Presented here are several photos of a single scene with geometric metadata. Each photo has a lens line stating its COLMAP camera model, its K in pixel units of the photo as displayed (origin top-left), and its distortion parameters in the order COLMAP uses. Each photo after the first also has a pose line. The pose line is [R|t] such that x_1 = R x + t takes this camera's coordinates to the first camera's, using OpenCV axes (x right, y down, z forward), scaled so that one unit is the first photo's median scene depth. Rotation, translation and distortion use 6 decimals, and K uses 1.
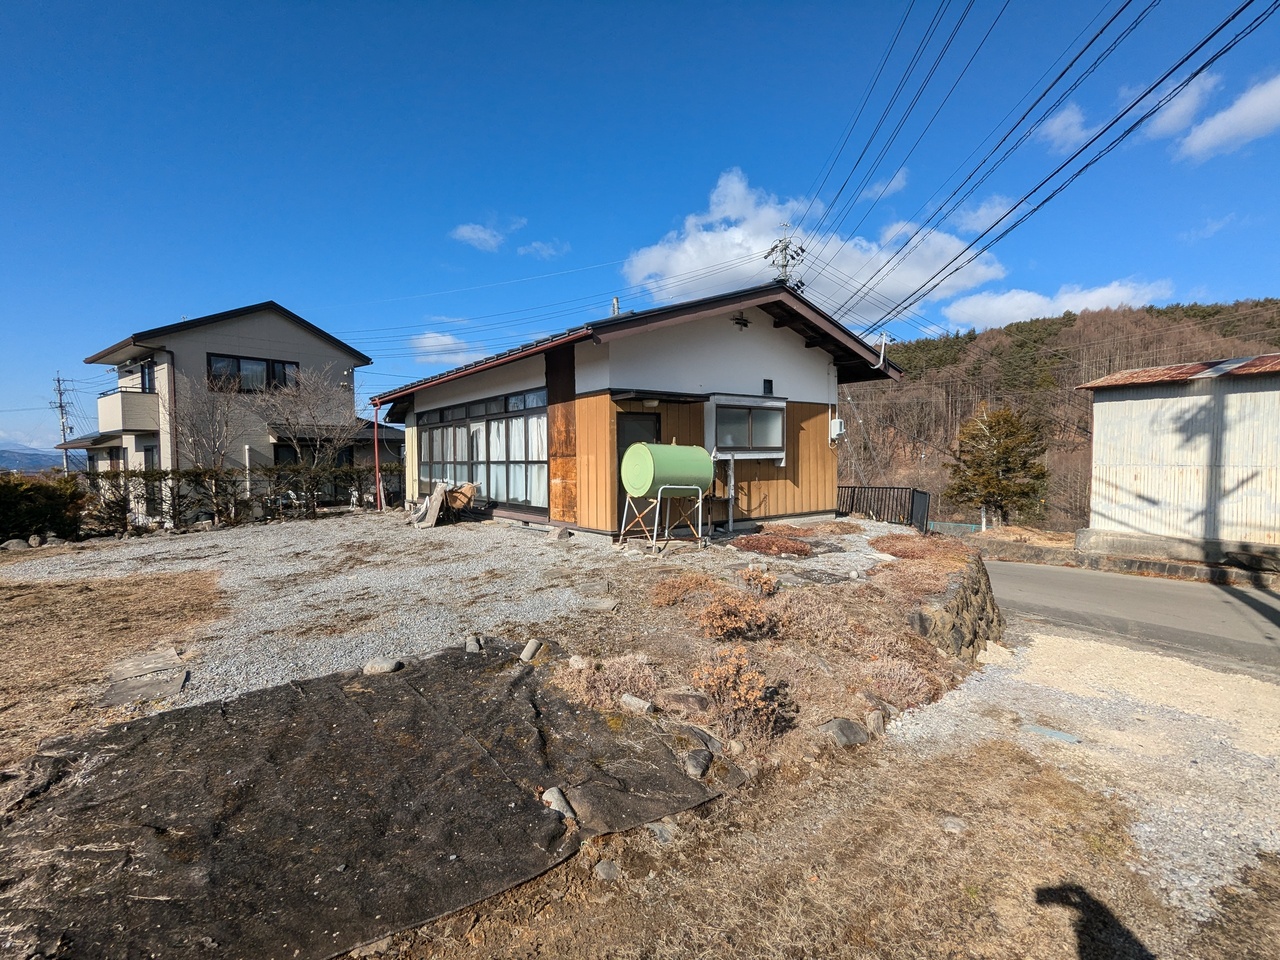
lens RADIAL K [[606.8, 0, 635.4], [0, 606.8, 481.6], [0, 0, 1]] dist [-0.000568, 0.001649]
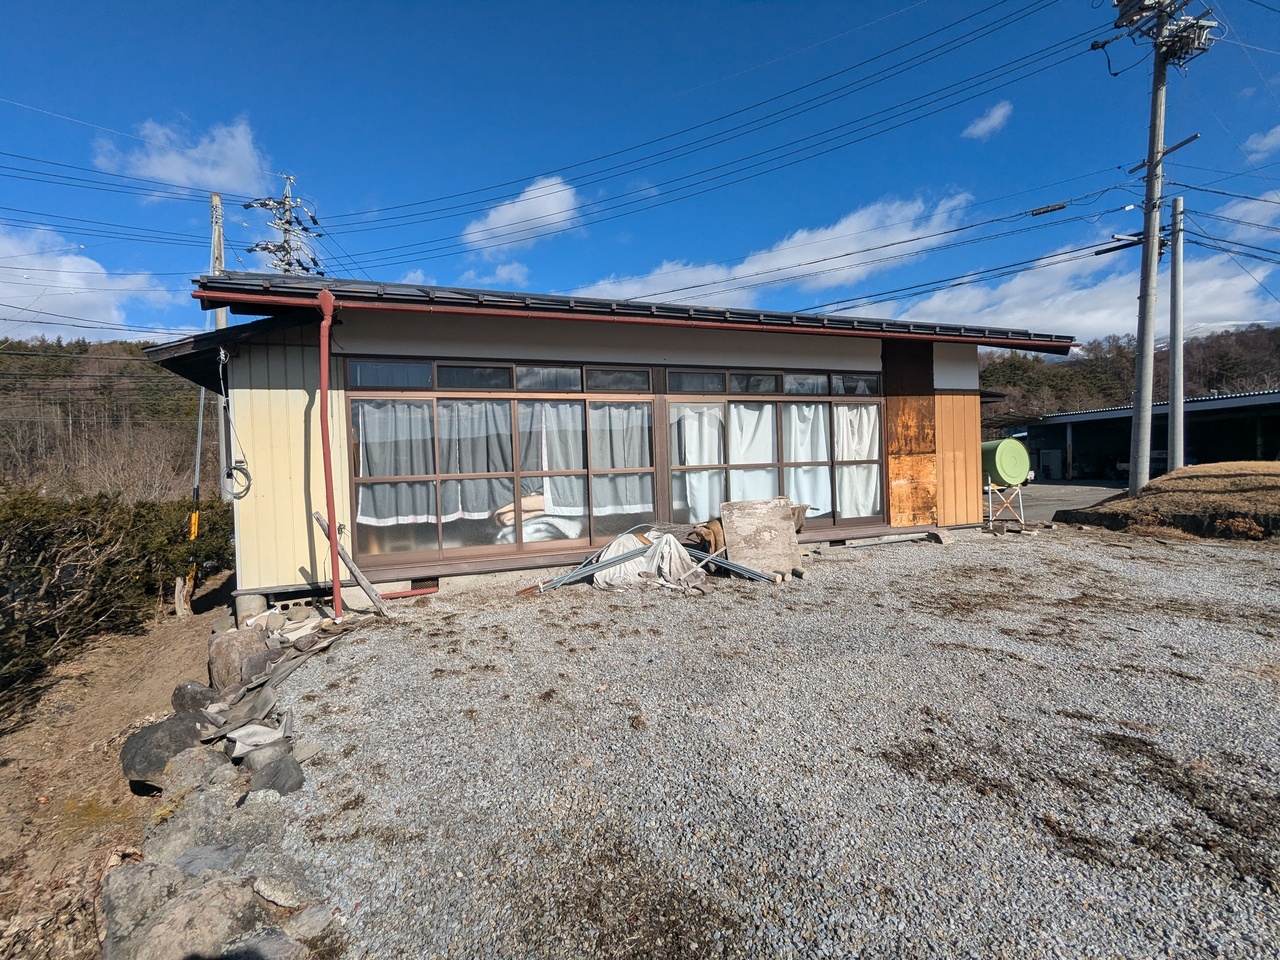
lens RADIAL K [[606.8, 0, 635.4], [0, 606.8, 481.6], [0, 0, 1]] dist [-0.000568, 0.001649]
pose [[0.254498, -0.017594, 0.966913, -0.794882], [0.070092, 0.997541, -0.000297, -0.021037], [-0.964530, 0.067848, 0.255105, 0.845550]]
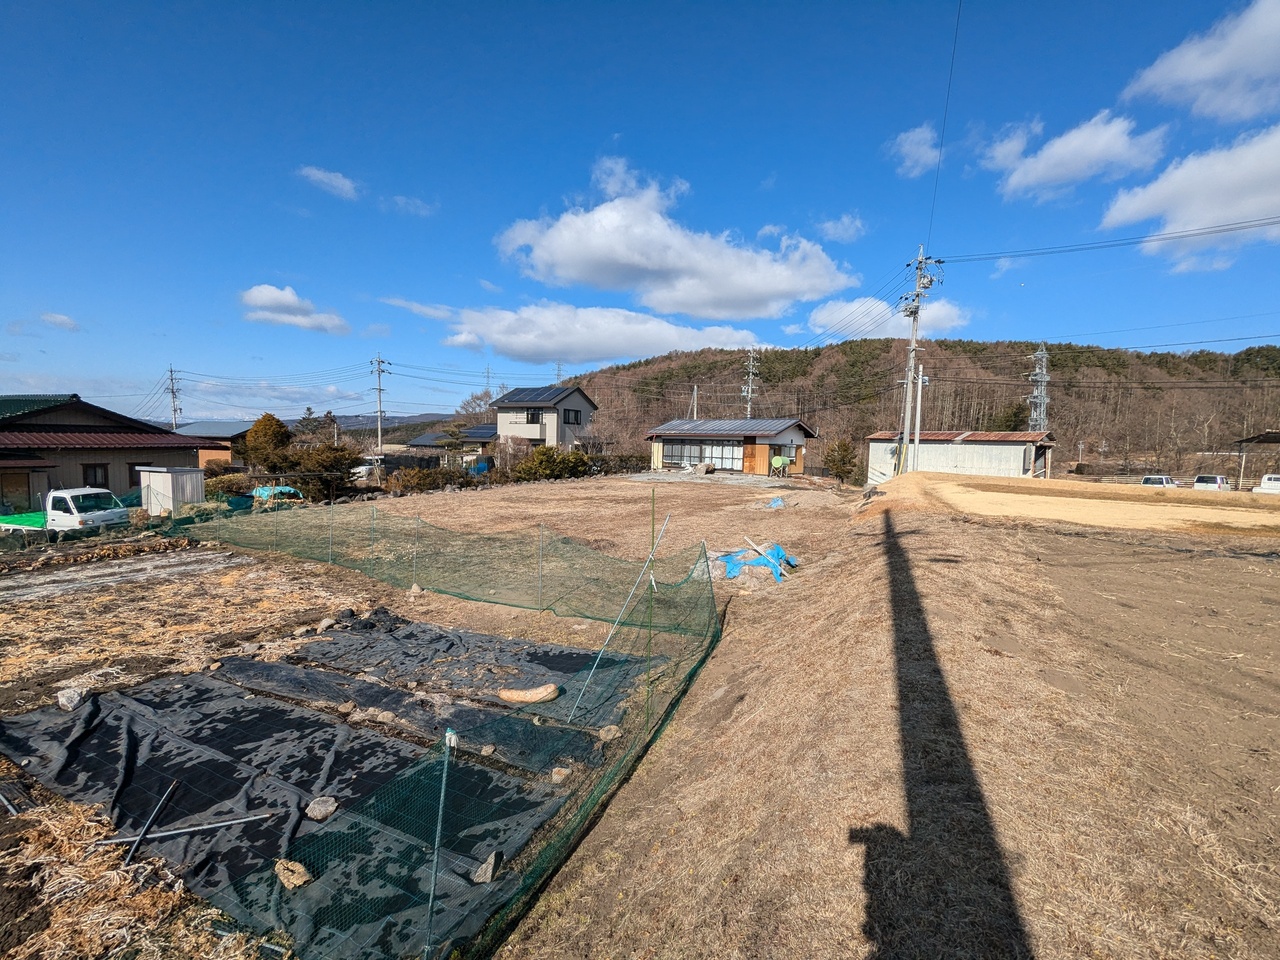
lens RADIAL K [[625.1, 0, 683.0], [0, 625.1, 494.2], [0, 0, 1]] dist [0.037871, 0.000247]
pose [[0.952494, 0.015523, 0.304162, -1.324375], [-0.028527, 0.998857, 0.038355, 0.041292], [-0.303219, -0.045210, 0.951848, -2.092881]]
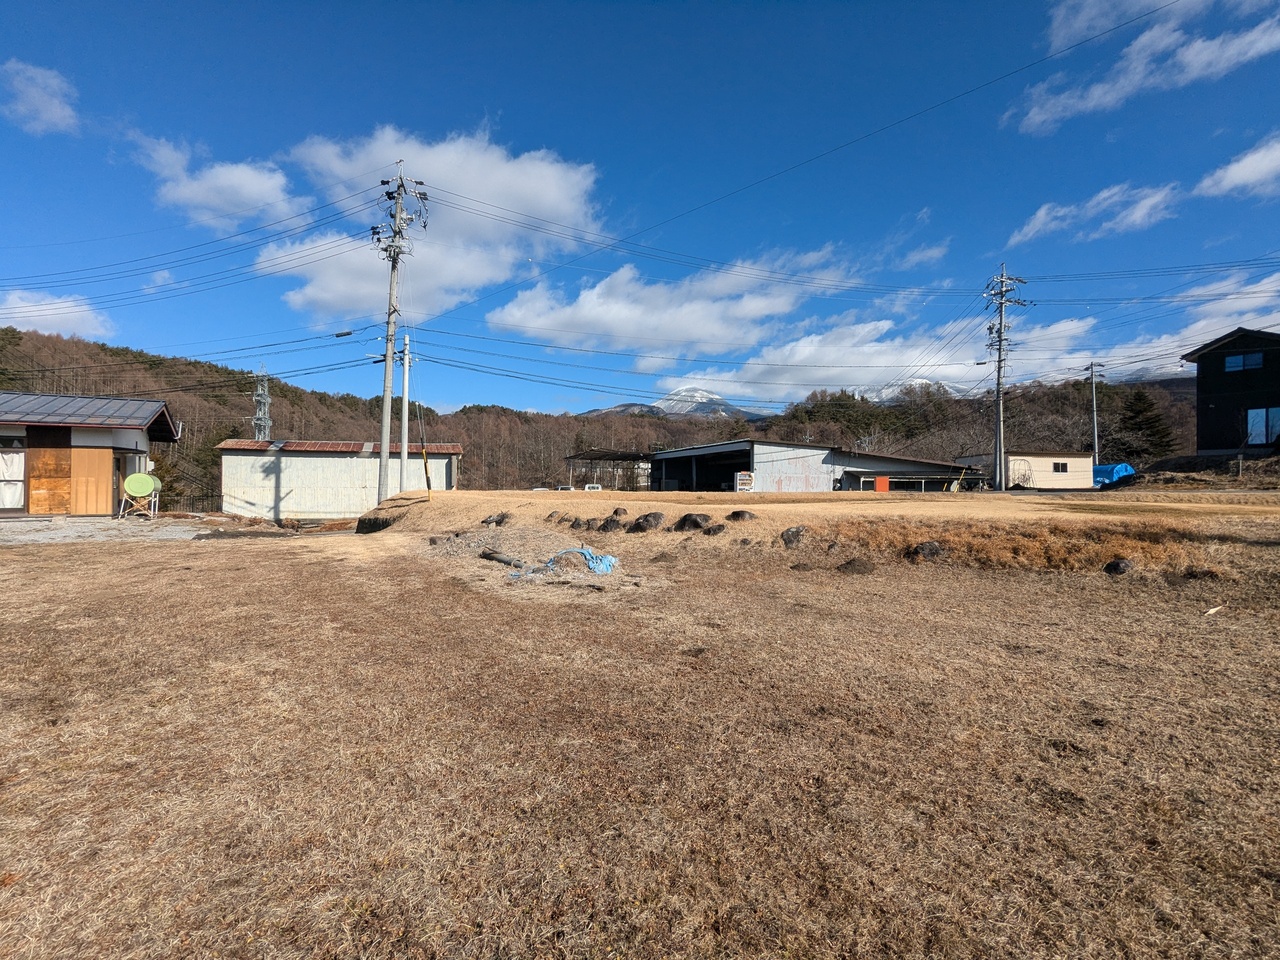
lens RADIAL K [[606.8, 0, 635.4], [0, 606.8, 481.6], [0, 0, 1]] dist [-0.000568, 0.001649]
pose [[0.129727, 0.015684, 0.991426, -1.215135], [0.034692, 0.999191, -0.020346, 0.048563], [-0.990943, 0.037034, 0.129078, -0.687872]]
